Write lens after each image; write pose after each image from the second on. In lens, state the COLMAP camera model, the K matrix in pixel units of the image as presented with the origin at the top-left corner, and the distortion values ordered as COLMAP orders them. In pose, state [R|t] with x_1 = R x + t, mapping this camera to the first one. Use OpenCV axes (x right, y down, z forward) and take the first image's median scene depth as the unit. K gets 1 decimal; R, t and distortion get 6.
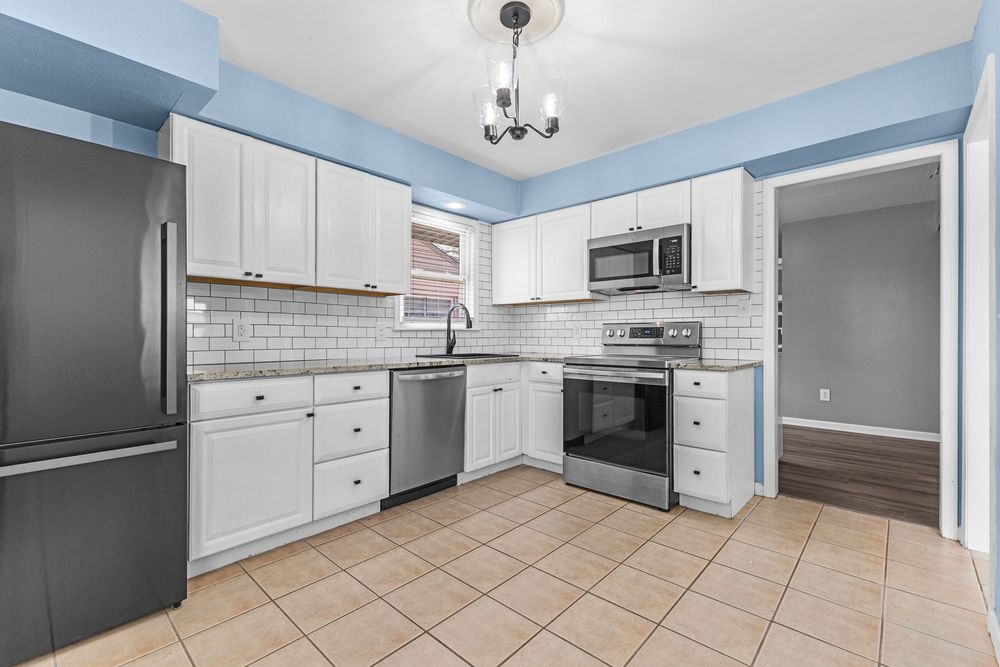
lens RADIAL K [[431.4, 0, 501.4], [0, 431.4, 331.4], [0, 0, 1]] dist [0.011994, 0.000030]
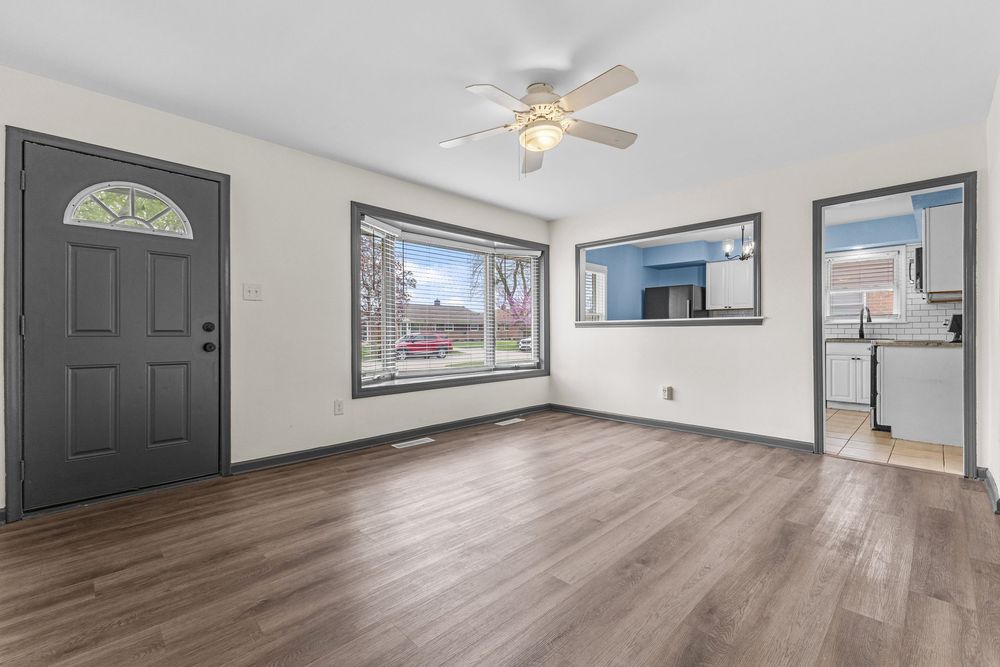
lens RADIAL K [[431.4, 0, 501.4], [0, 431.4, 331.4], [0, 0, 1]] dist [0.011994, 0.000030]
pose [[-0.050477, -0.006354, -0.998705, 2.086752], [0.007065, 0.999952, -0.006719, 0.038221], [0.998700, -0.007395, -0.050430, -0.349539]]
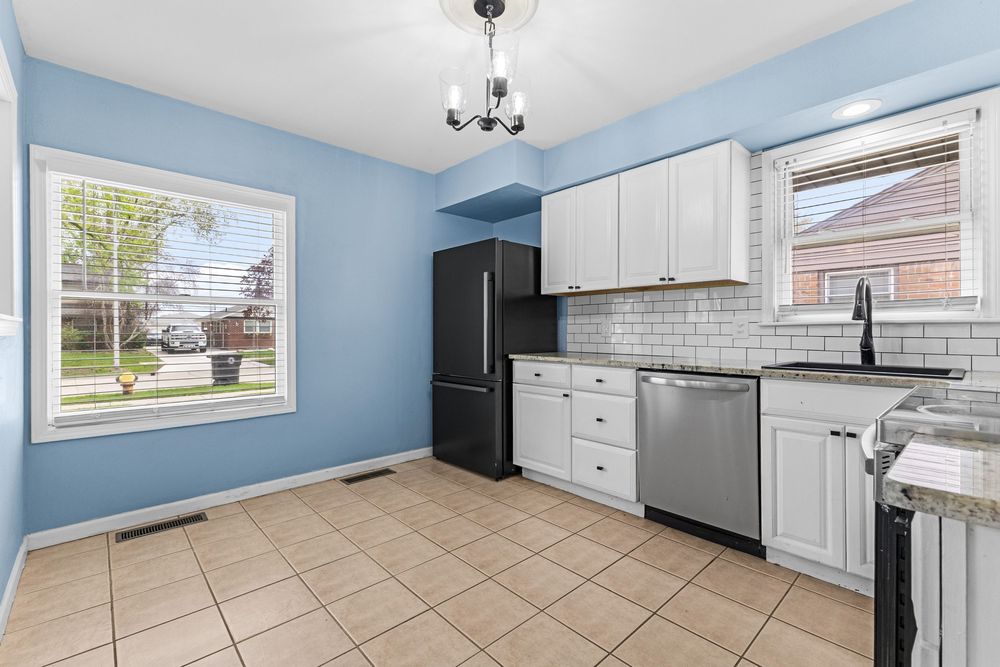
lens RADIAL K [[437.2, 0, 503.1], [0, 437.2, 330.2], [0, 0, 1]] dist [0.005178, 0.000499]
pose [[-0.088850, -0.006937, -0.996021, 0.677562], [0.007125, 0.999946, -0.007600, 0.009855], [0.996020, -0.007772, -0.088796, 0.749398]]
